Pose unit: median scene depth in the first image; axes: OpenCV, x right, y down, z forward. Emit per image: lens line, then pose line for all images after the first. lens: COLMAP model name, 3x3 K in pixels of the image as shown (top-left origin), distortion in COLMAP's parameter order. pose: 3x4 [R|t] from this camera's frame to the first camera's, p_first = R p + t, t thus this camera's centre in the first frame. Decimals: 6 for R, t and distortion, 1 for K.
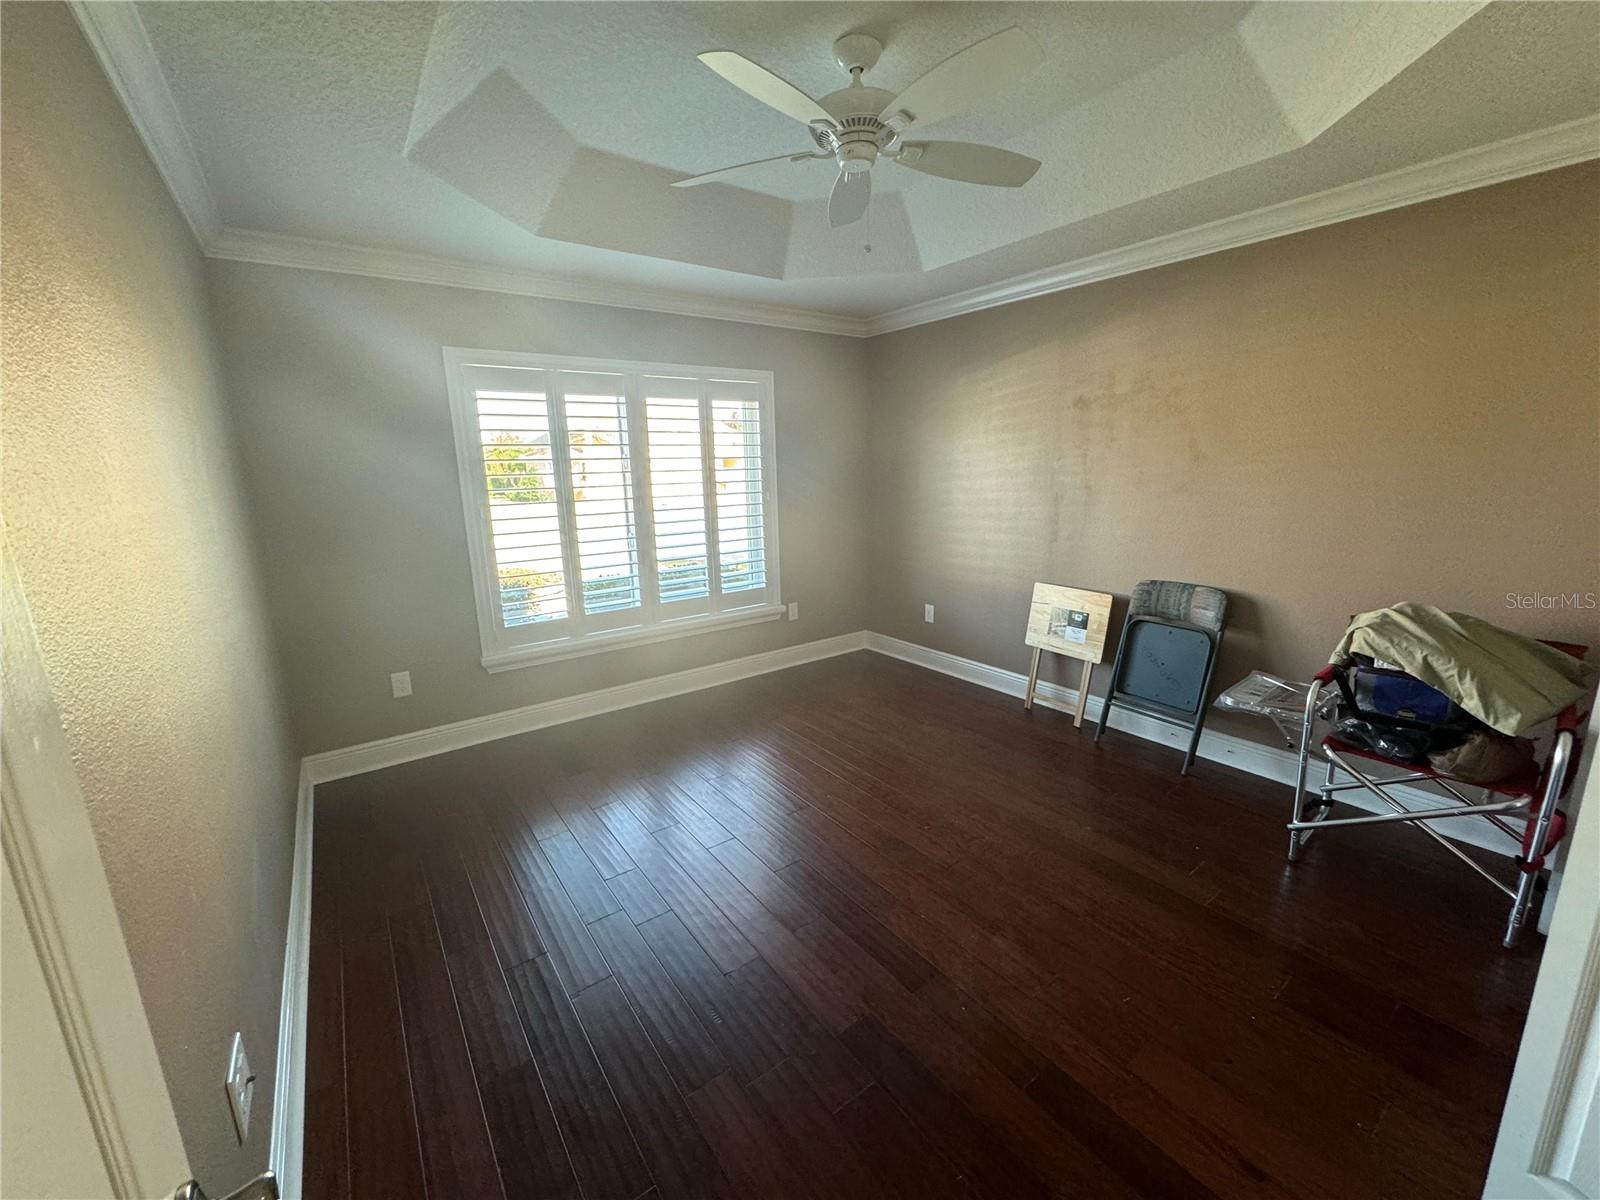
lens RADIAL K [[637.2, 0, 800.0], [0, 637.2, 600.0], [0, 0, 1]] dist [-0.004234, -0.000194]
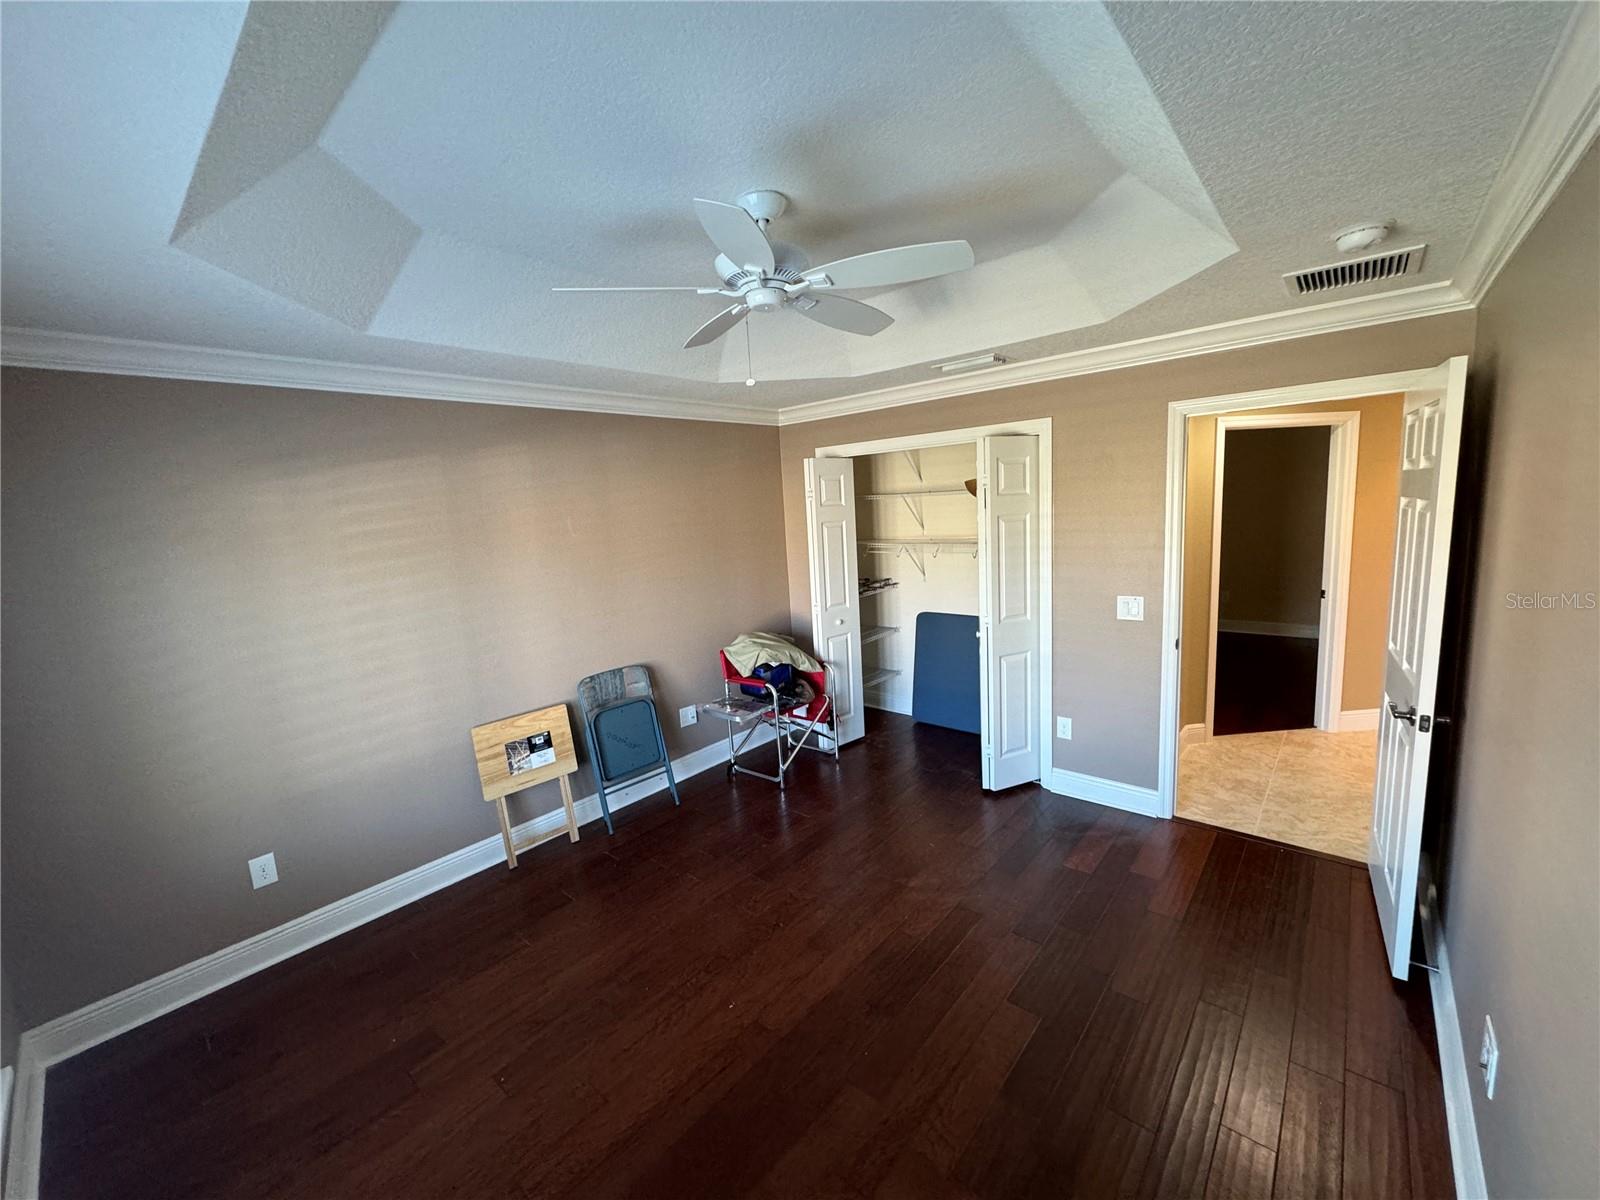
lens RADIAL K [[637.2, 0, 800.0], [0, 637.2, 600.0], [0, 0, 1]] dist [-0.004234, -0.000194]
pose [[-0.222045, -0.117073, 0.967982, -0.584436], [0.260412, 0.949582, 0.174584, -0.250352], [-0.939618, 0.290839, -0.180363, 0.773966]]
